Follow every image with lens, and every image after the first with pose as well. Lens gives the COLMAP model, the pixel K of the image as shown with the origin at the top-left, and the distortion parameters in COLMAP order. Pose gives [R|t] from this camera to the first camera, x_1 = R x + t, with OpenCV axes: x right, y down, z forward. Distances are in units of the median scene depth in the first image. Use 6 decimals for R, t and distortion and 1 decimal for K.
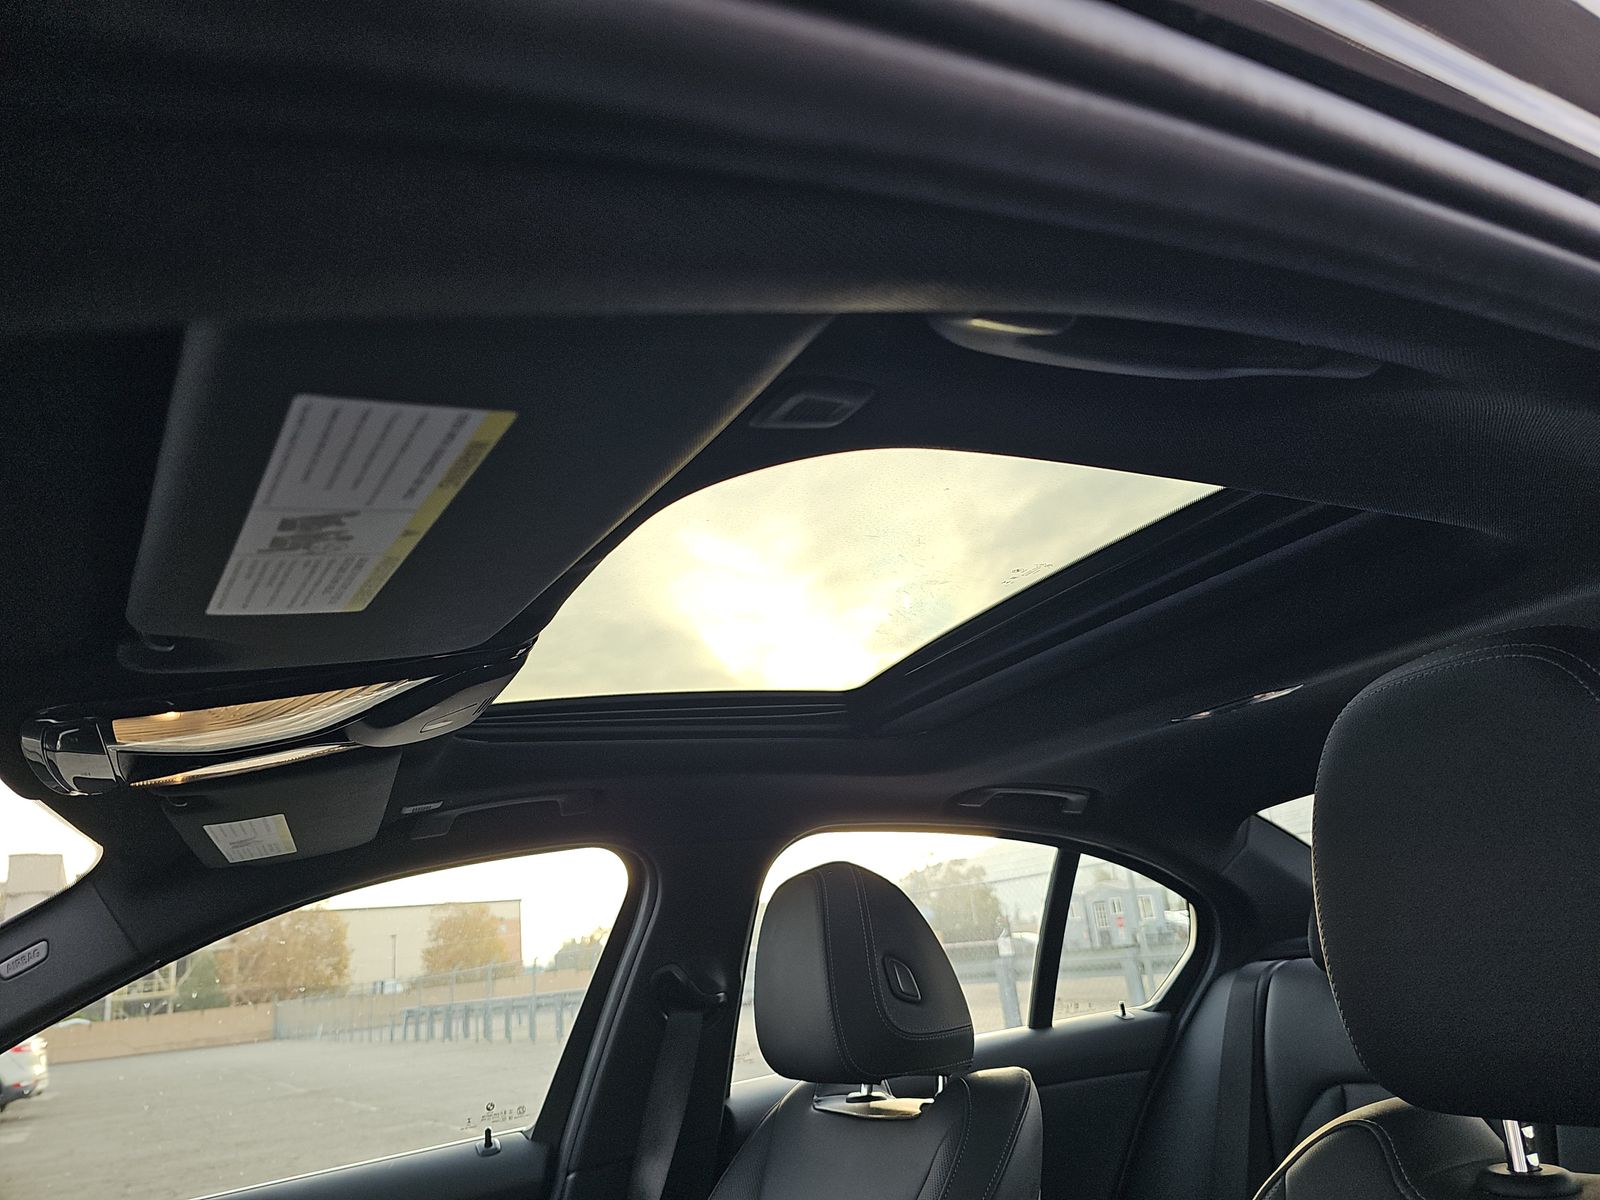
lens RADIAL K [[1088.0, 0, 827.6], [0, 1088.0, 602.3], [0, 0, 1]] dist [0.066430, -0.084202]
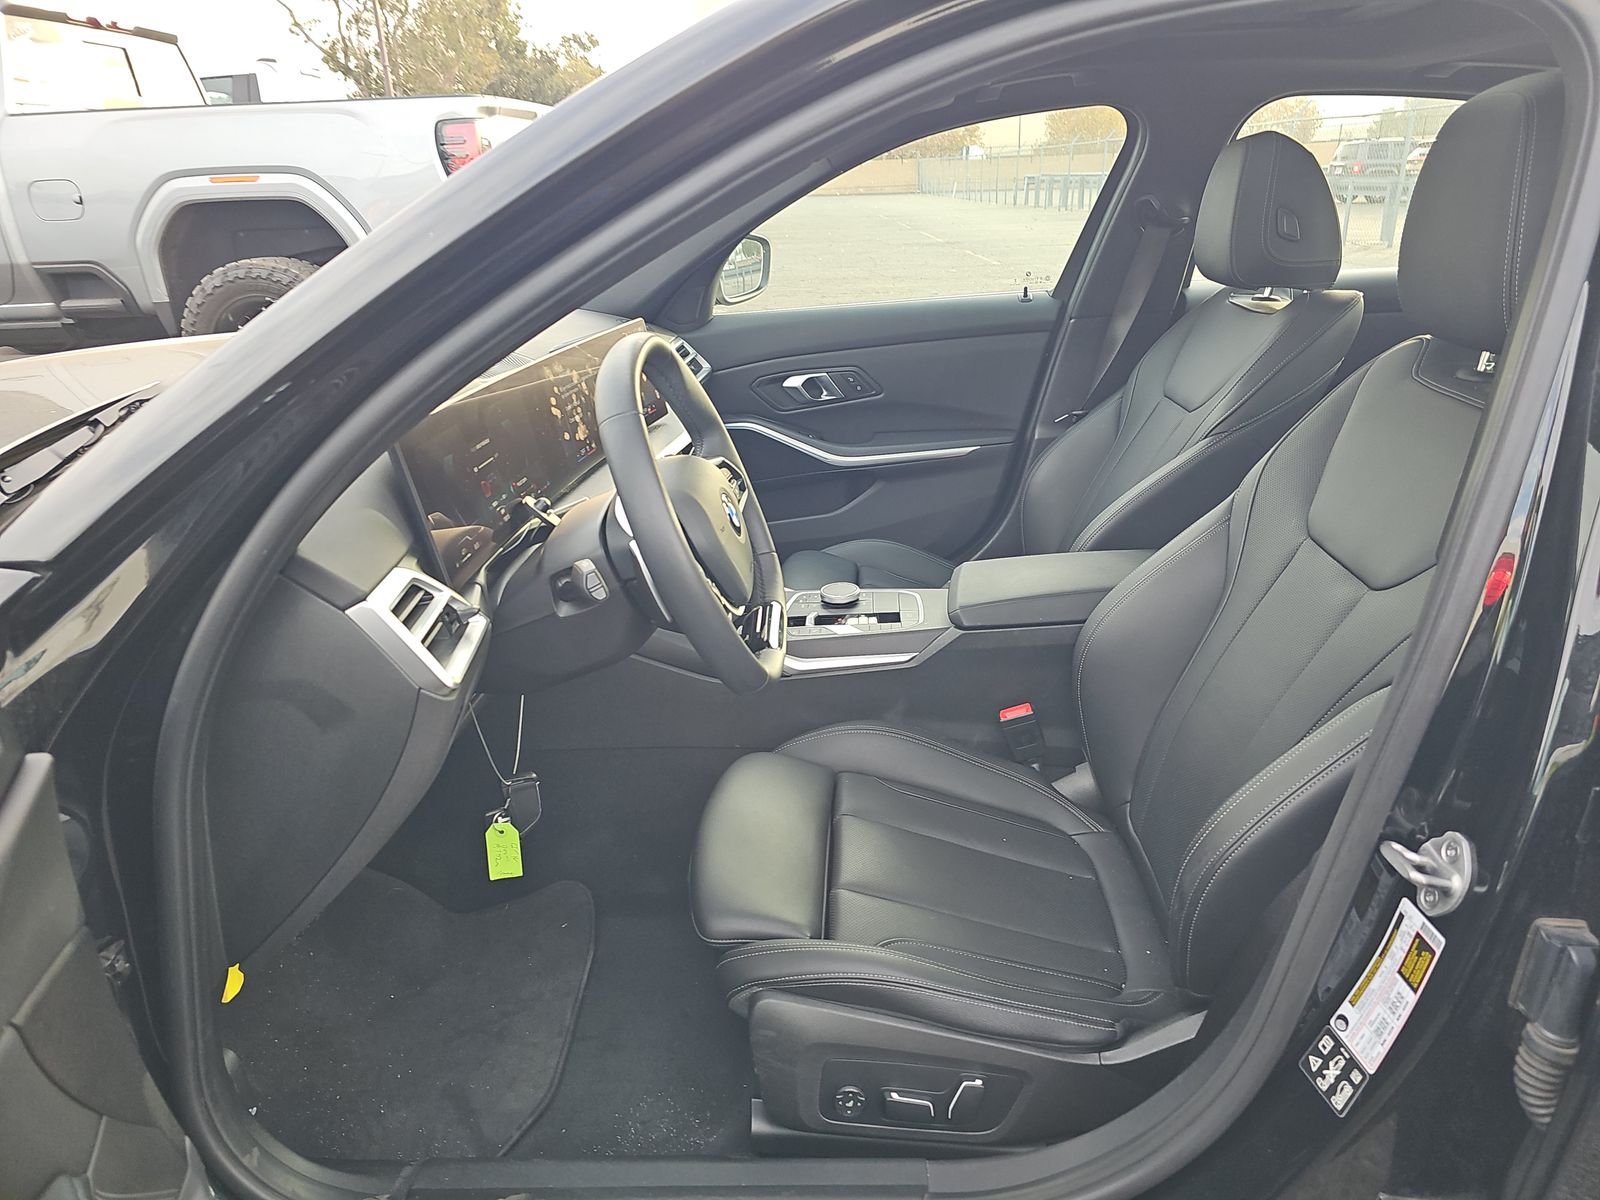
lens RADIAL K [[1088.0, 0, 827.6], [0, 1088.0, 602.3], [0, 0, 1]] dist [0.066430, -0.084202]
pose [[0.866359, 0.252309, -0.431001, 0.247042], [0.094213, 0.764939, 0.637175, -0.217901], [0.490455, -0.592628, 0.638941, -0.442077]]
